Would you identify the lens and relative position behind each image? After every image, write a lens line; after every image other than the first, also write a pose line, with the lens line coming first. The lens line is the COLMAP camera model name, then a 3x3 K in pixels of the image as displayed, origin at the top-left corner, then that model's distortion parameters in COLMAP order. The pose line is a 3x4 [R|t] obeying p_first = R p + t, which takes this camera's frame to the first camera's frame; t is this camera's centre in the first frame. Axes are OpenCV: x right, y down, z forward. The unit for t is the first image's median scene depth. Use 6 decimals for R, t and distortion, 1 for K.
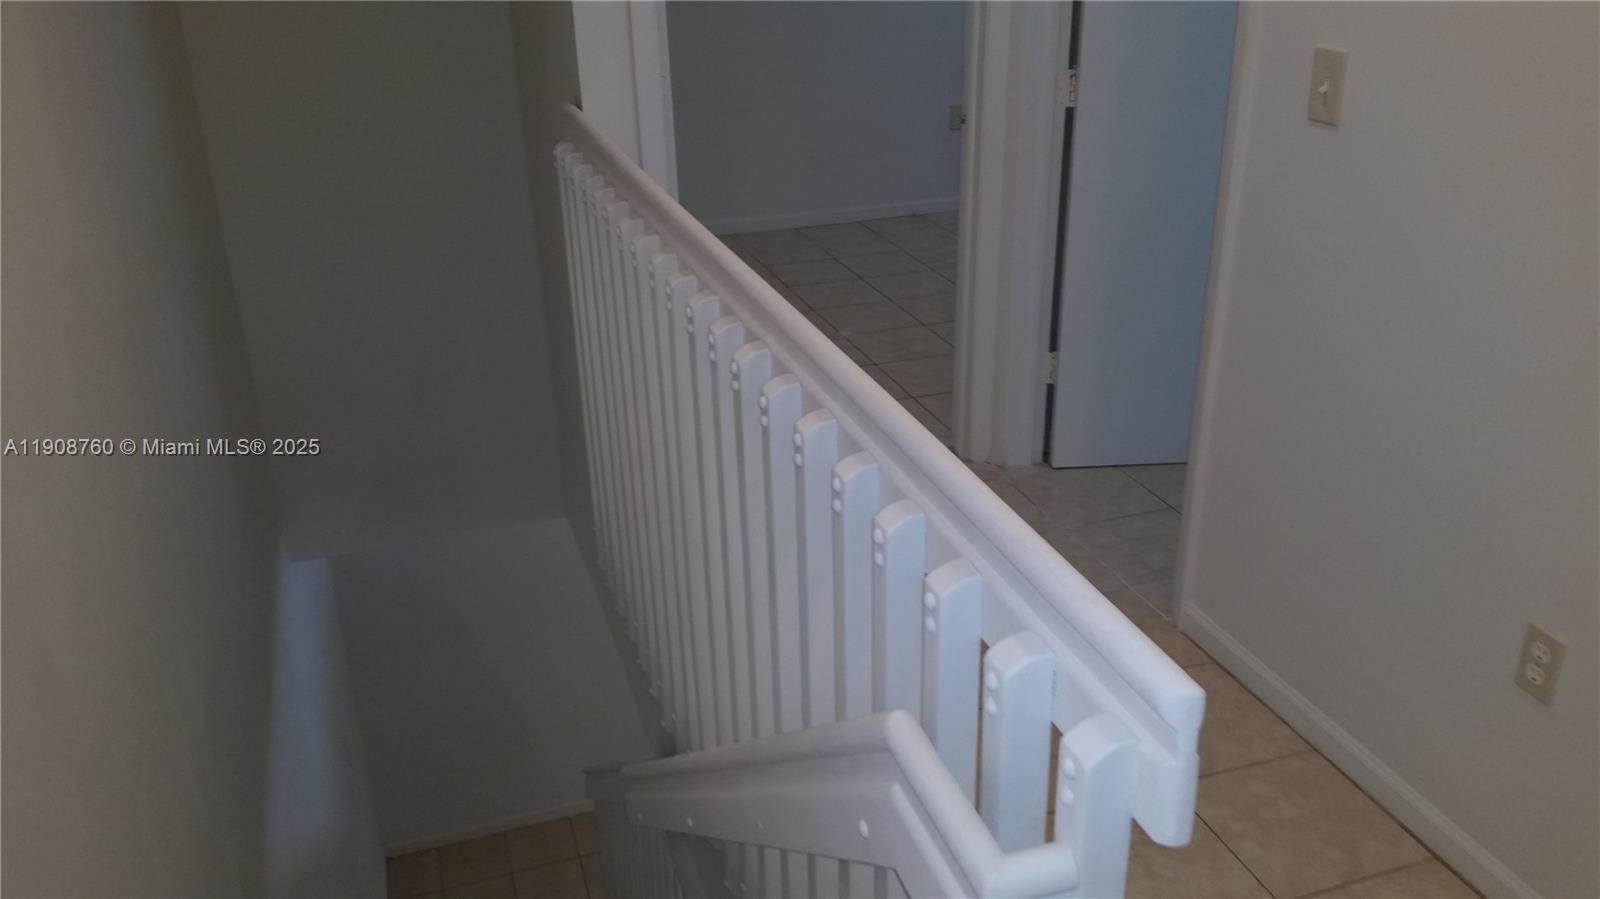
lens RADIAL K [[1298.4, 0, 809.6], [0, 1298.4, 446.0], [0, 0, 1]] dist [0.149361, -0.365750]
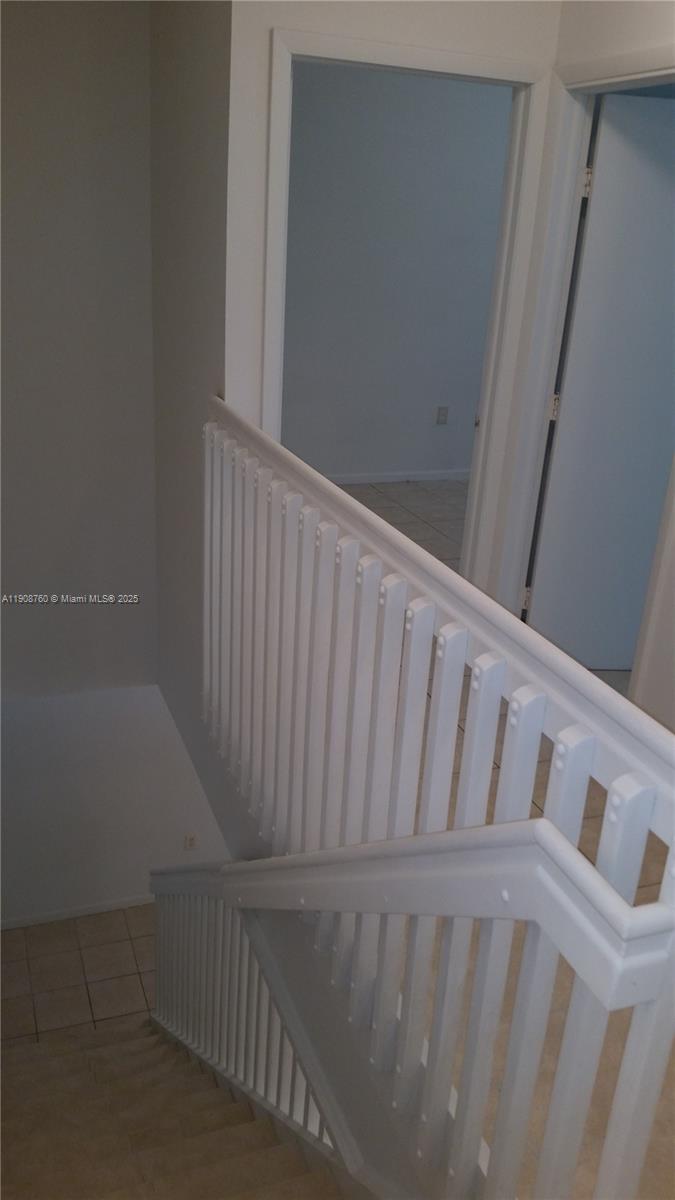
lens RADIAL K [[973.8, 0, 330.2], [0, 973.8, 602.1], [0, 0, 1]] dist [0.149361, -0.365750]
pose [[0.996752, 0.059263, 0.054521, -0.096746], [-0.056941, 0.997443, -0.043199, 0.003468], [-0.056942, 0.039954, 0.997578, -0.062909]]
